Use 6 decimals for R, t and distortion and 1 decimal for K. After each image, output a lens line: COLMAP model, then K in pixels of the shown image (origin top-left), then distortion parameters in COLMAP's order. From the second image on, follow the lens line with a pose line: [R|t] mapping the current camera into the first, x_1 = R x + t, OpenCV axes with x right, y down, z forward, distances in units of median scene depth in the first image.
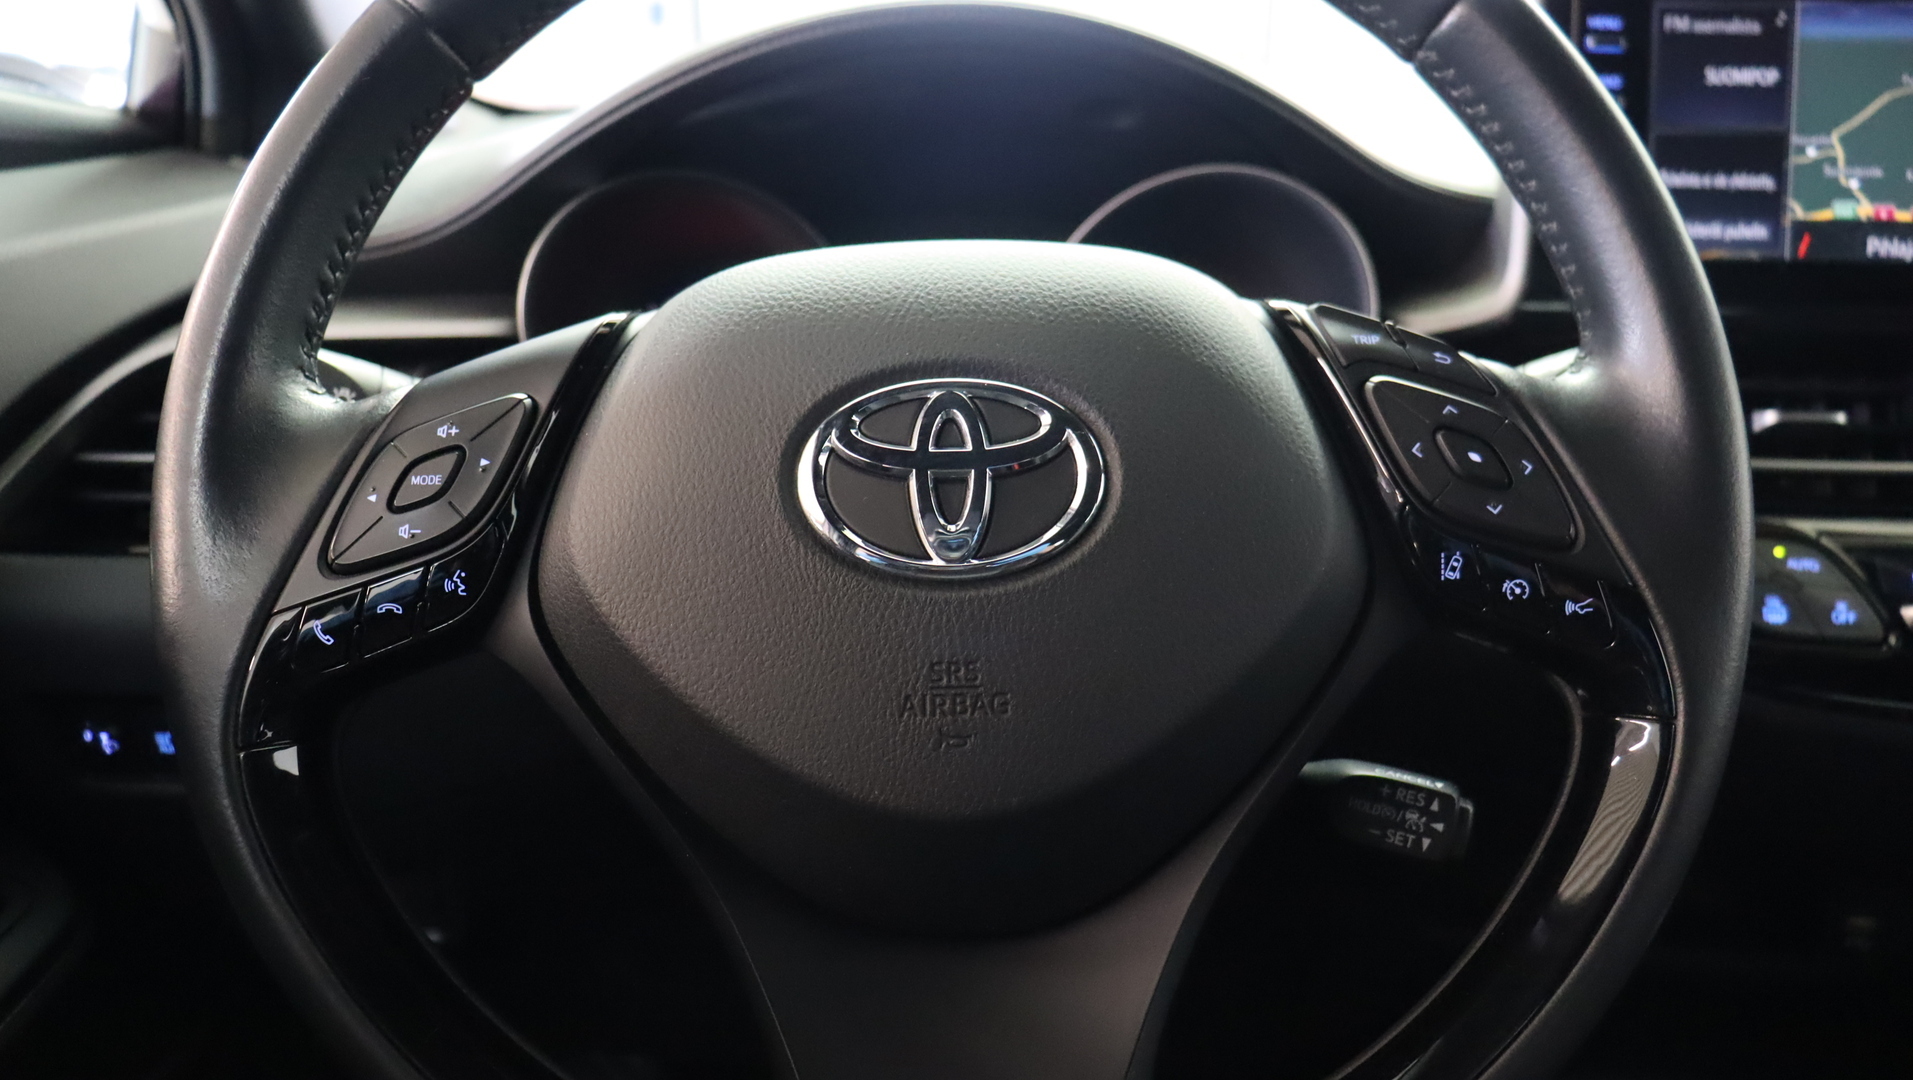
lens RADIAL K [[1601.7, 0, 956.5], [0, 1601.7, 540.0], [0, 0, 1]] dist [-0.188239, 0.146252]
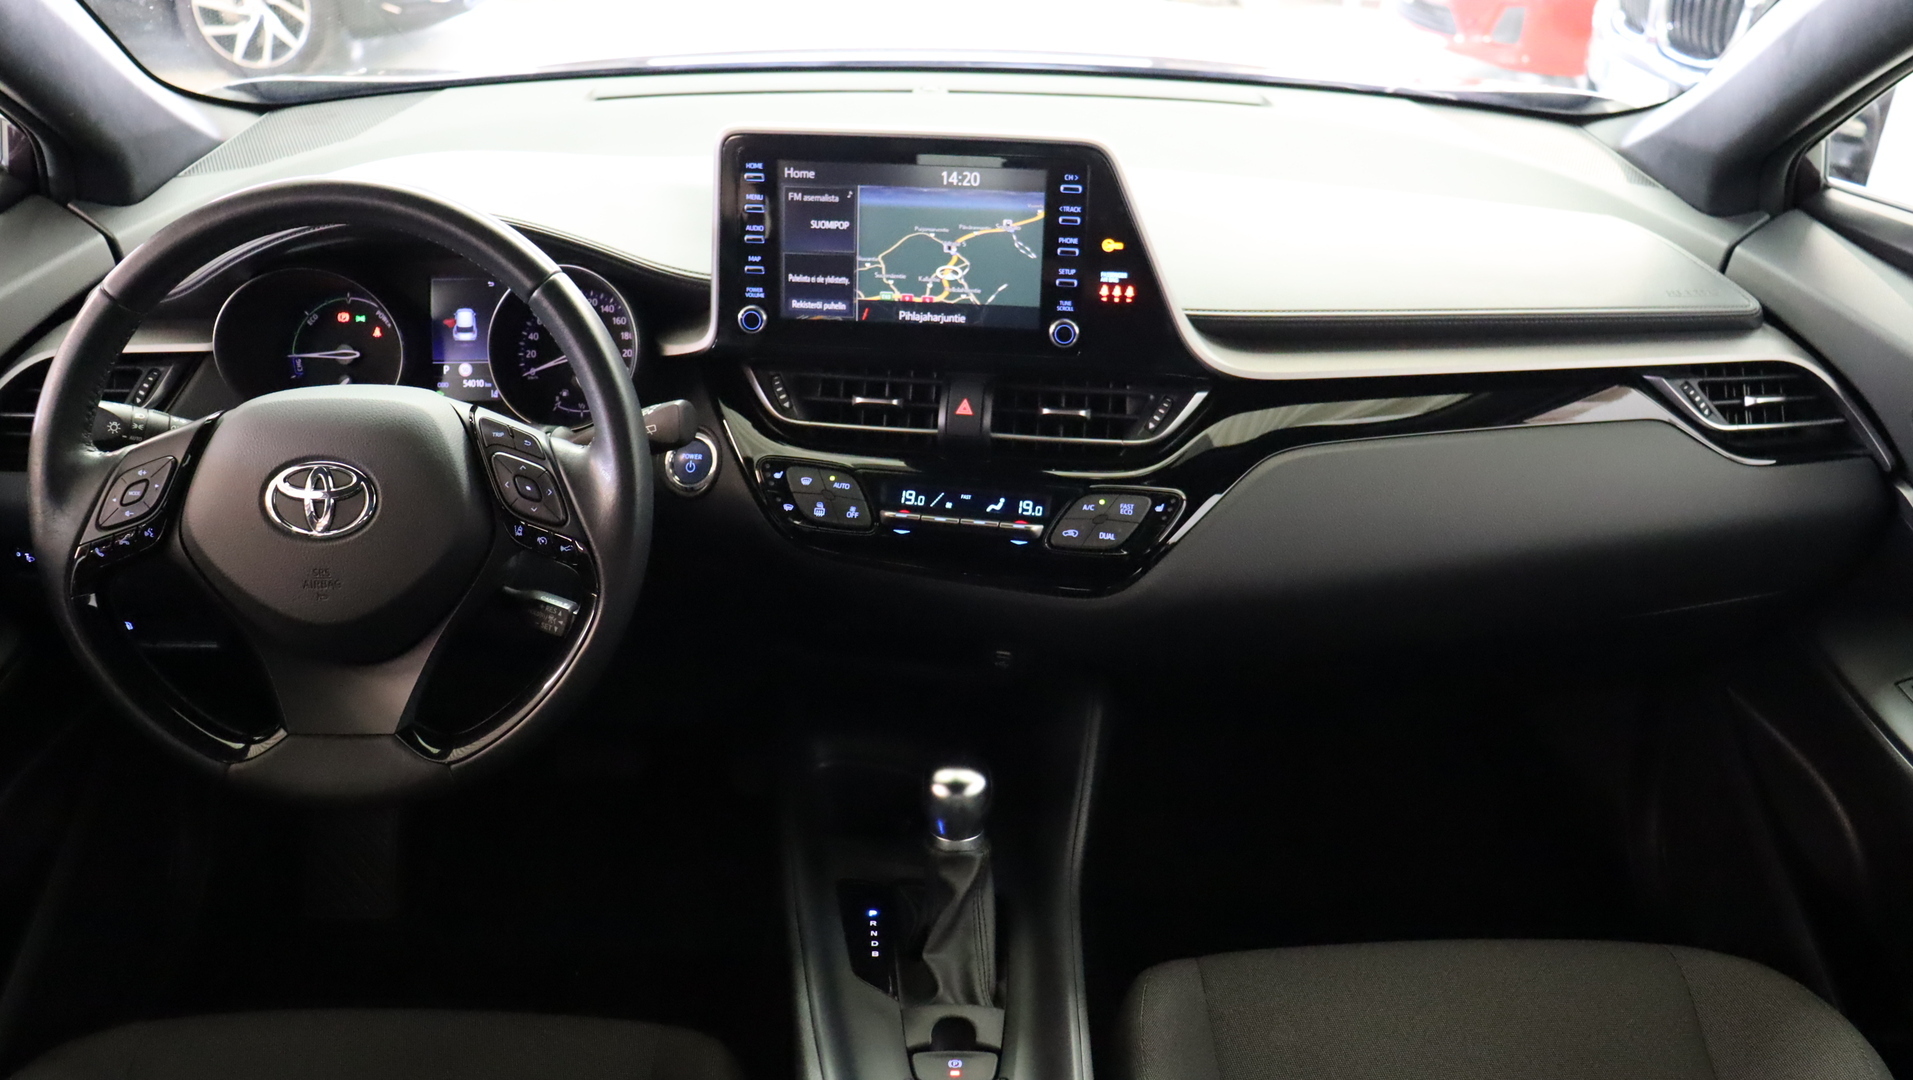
lens RADIAL K [[1601.7, 0, 956.5], [0, 1601.7, 540.0], [0, 0, 1]] dist [-0.188239, 0.146252]
pose [[0.999693, 0.010170, 0.022597, 0.923104], [-0.014688, 0.977634, 0.209798, -0.493707], [-0.019958, -0.210065, 0.977484, -1.455917]]
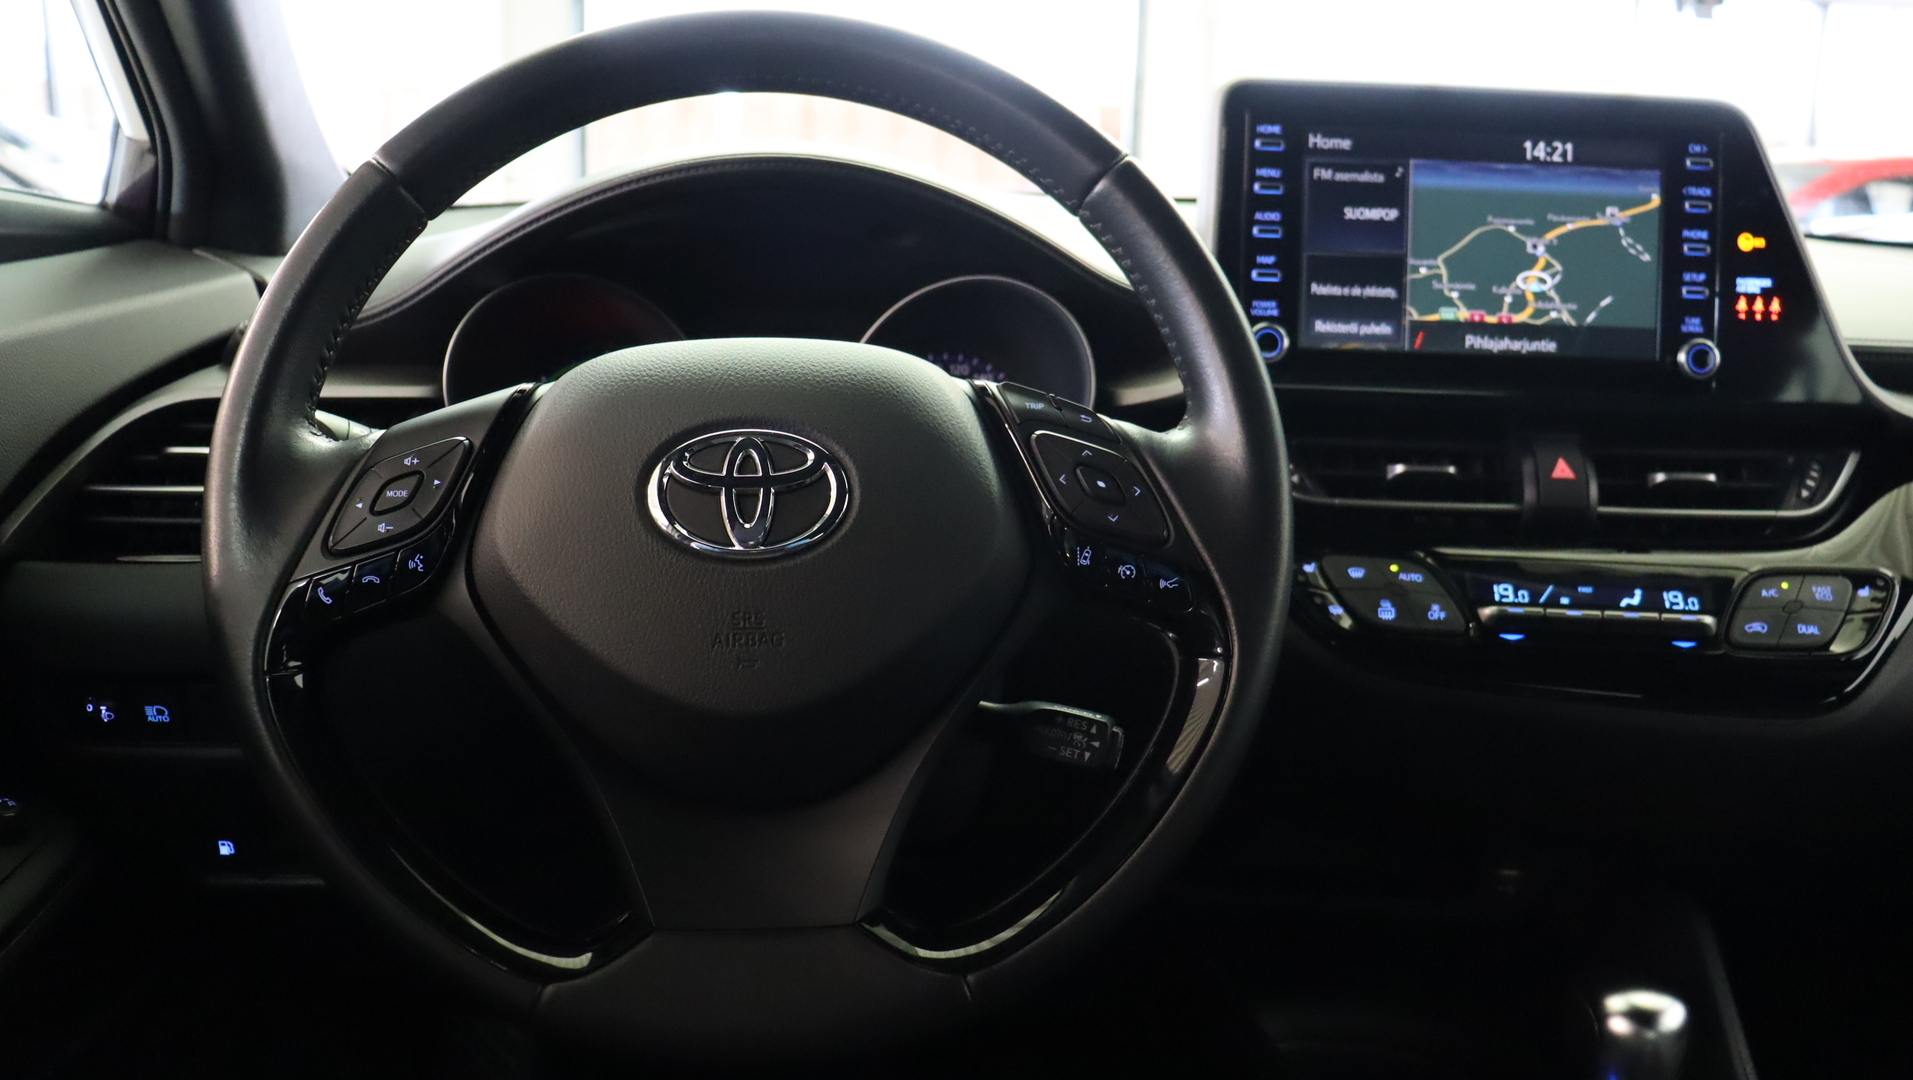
lens RADIAL K [[1601.7, 0, 956.5], [0, 1601.7, 540.0], [0, 0, 1]] dist [-0.188239, 0.146252]
pose [[0.997161, 0.007594, 0.074922, 0.074553], [-0.004156, 0.998936, -0.045929, 0.068599], [-0.075191, 0.045487, 0.996131, -0.489319]]
